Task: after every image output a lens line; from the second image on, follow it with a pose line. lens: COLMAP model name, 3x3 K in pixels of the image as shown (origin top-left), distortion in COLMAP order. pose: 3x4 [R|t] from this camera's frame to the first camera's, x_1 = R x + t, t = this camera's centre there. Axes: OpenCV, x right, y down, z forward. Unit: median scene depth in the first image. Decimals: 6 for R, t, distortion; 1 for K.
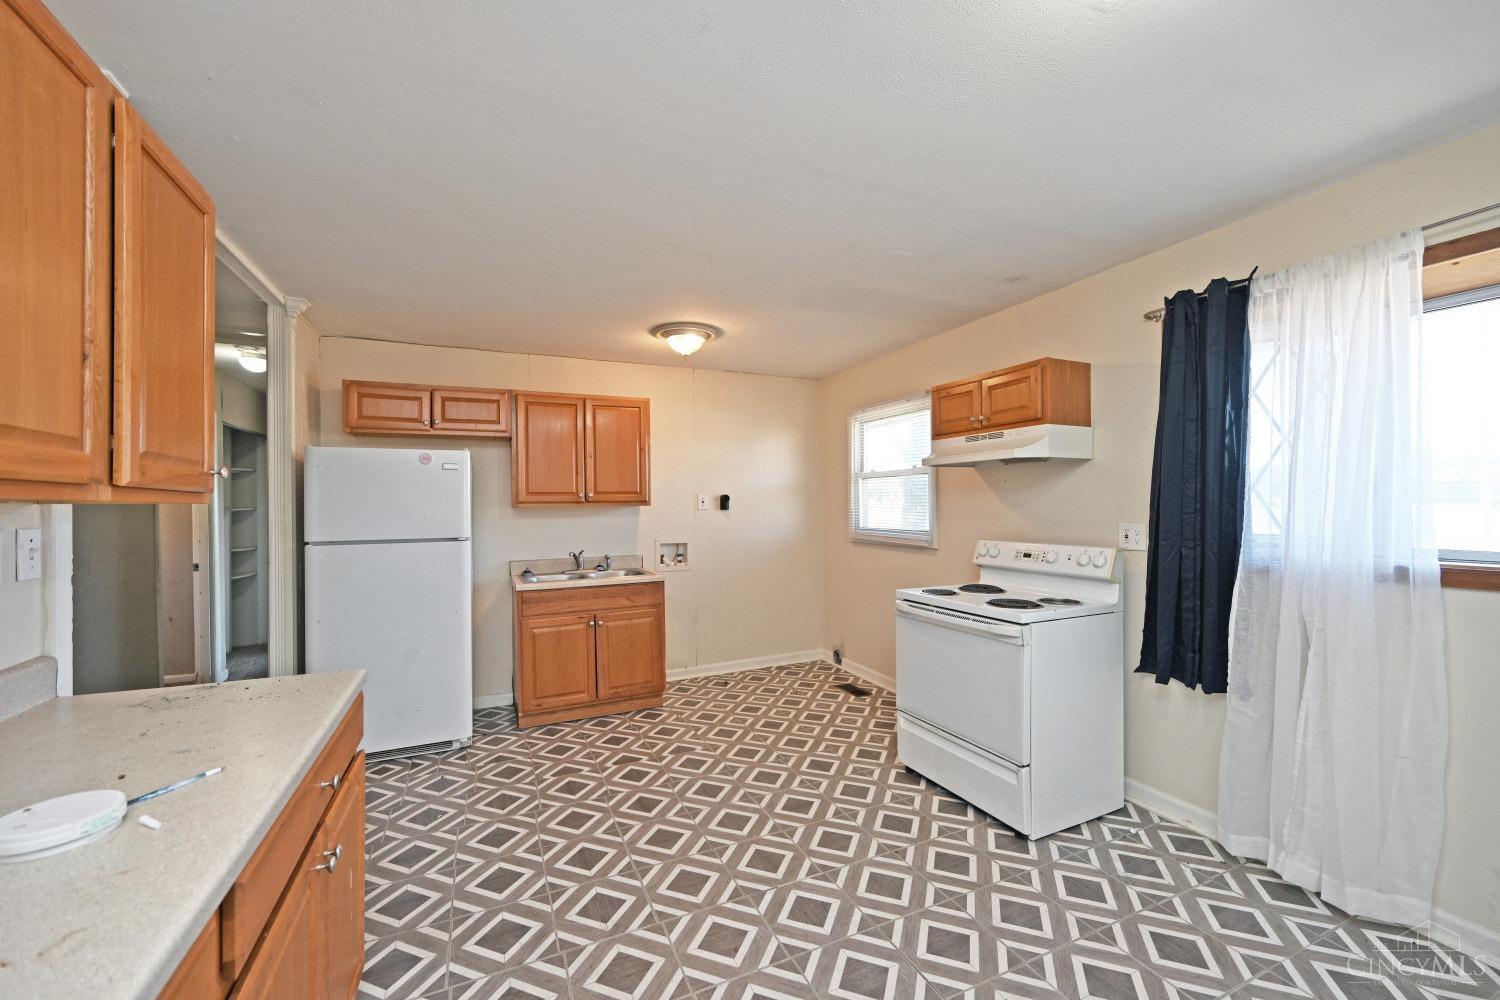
lens RADIAL K [[586.8, 0, 750.0], [0, 586.8, 500.0], [0, 0, 1]] dist [-0.001365, 0.000068]
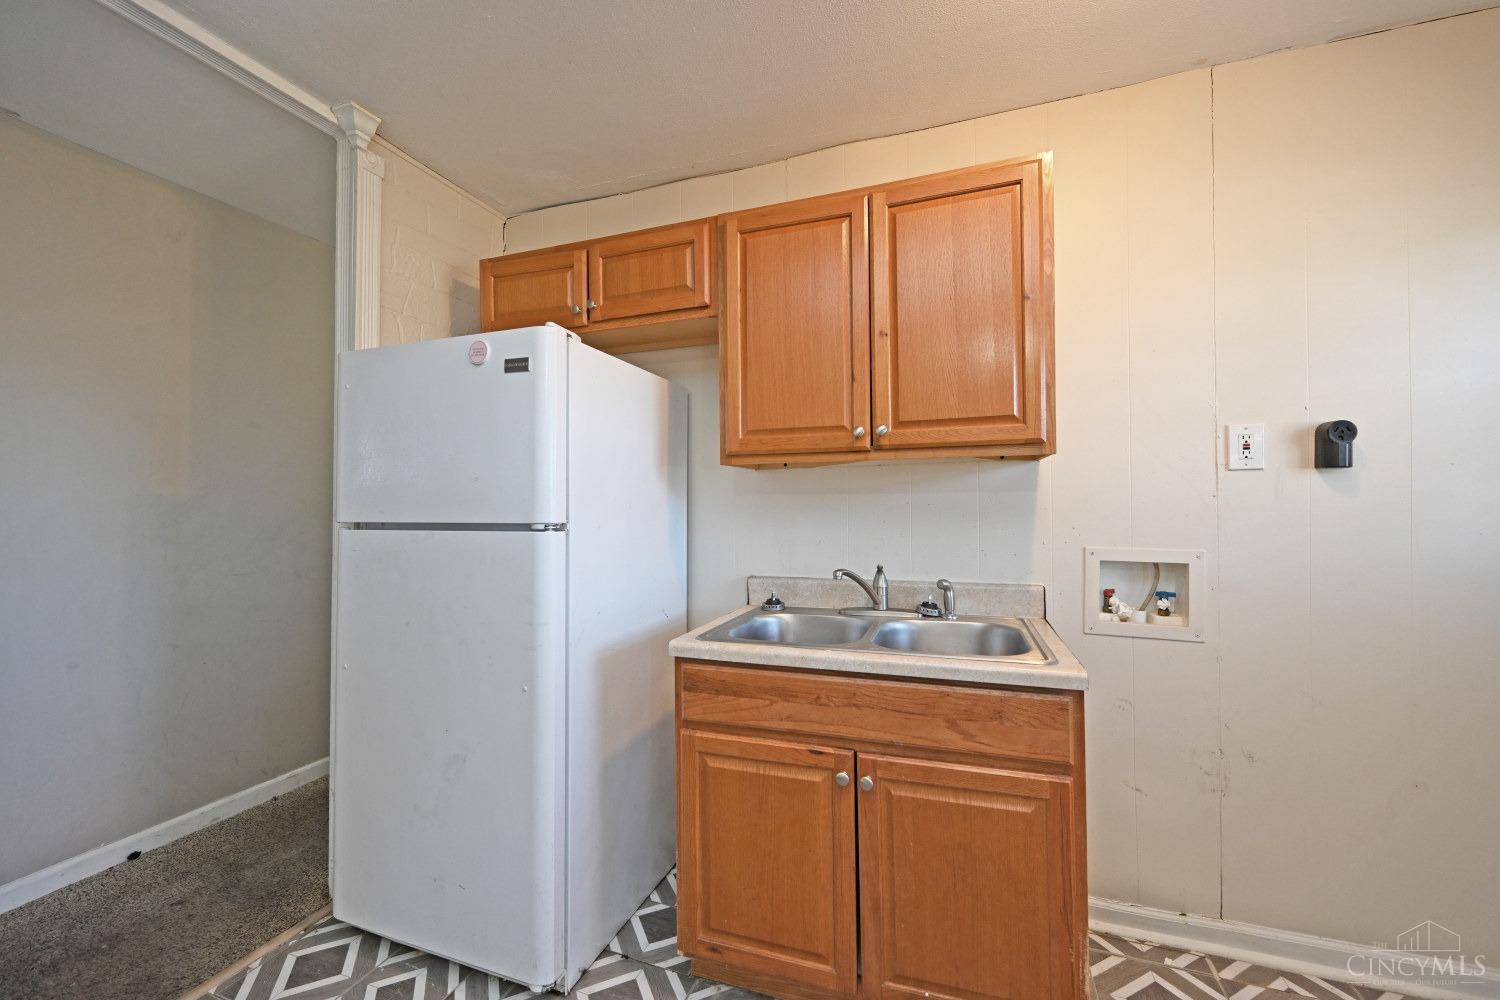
lens RADIAL K [[586.8, 0, 750.0], [0, 586.8, 500.0], [0, 0, 1]] dist [-0.001365, 0.000068]
pose [[0.714221, 0.000286, -0.699921, -0.058150], [0.005771, 0.999964, 0.006298, 0.037395], [0.699897, -0.008537, 0.714193, 0.678659]]
